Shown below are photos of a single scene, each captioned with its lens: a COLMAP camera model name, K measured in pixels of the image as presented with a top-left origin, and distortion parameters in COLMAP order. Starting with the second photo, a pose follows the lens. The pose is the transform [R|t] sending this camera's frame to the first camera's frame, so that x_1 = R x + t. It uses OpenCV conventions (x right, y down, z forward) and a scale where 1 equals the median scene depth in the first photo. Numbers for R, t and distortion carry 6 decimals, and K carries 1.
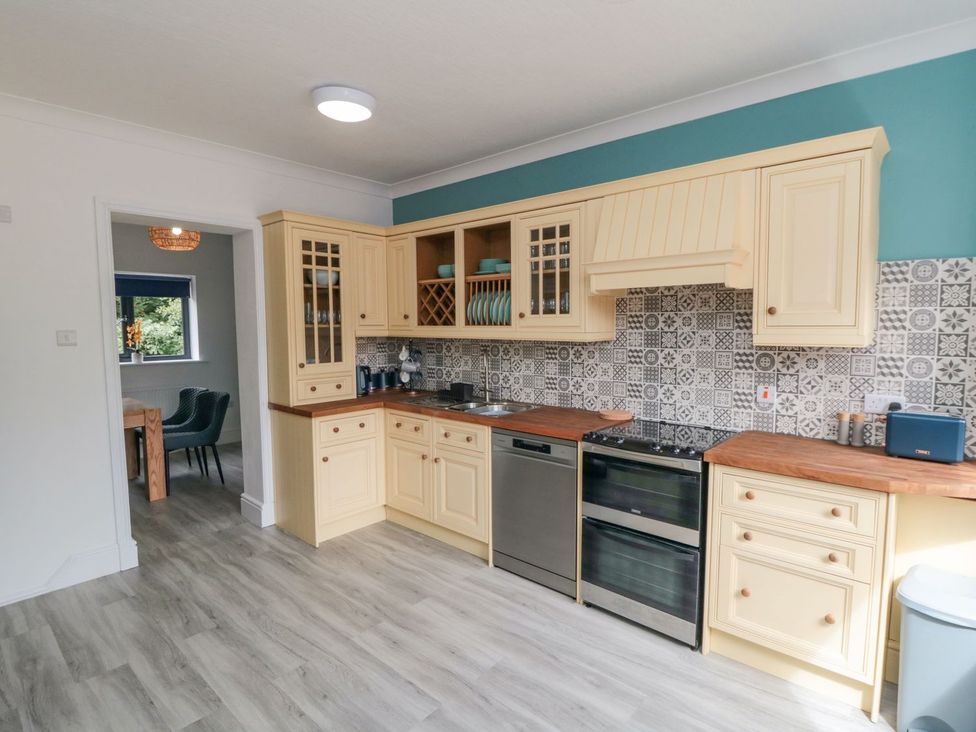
lens RADIAL K [[510.4, 0, 505.0], [0, 510.4, 362.6], [0, 0, 1]] dist [0.002383, -0.013774]
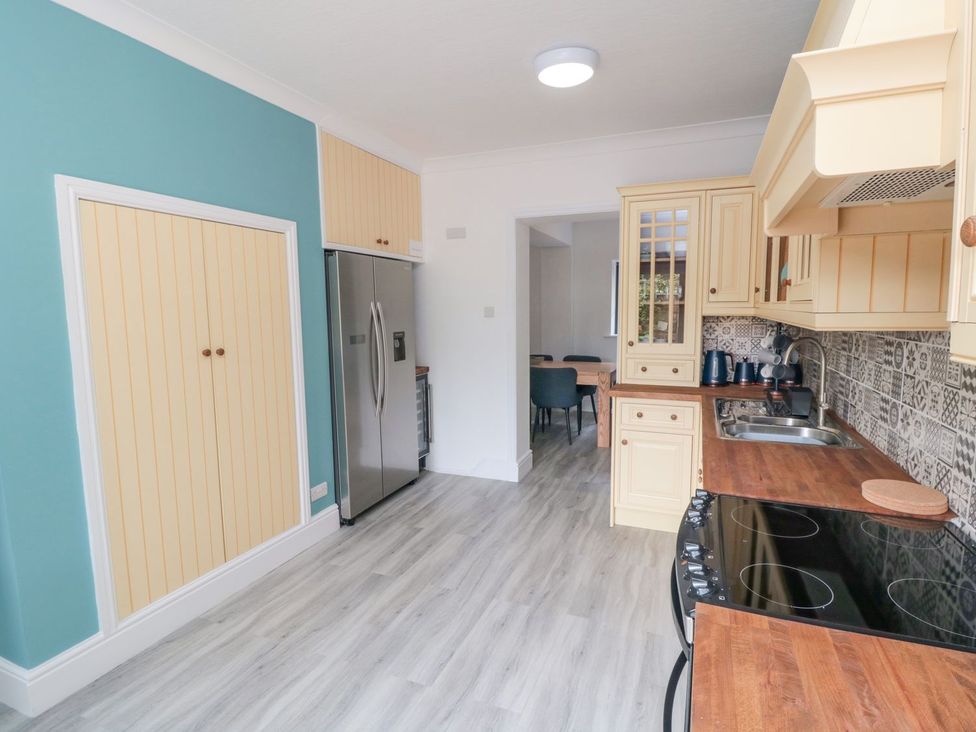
lens RADIAL K [[510.4, 0, 505.0], [0, 510.4, 362.6], [0, 0, 1]] dist [0.002383, -0.013774]
pose [[0.329711, 0.104085, -0.938327, 0.486727], [-0.067417, 0.993962, 0.086568, -0.028770], [0.941672, 0.034717, 0.334738, 0.487205]]
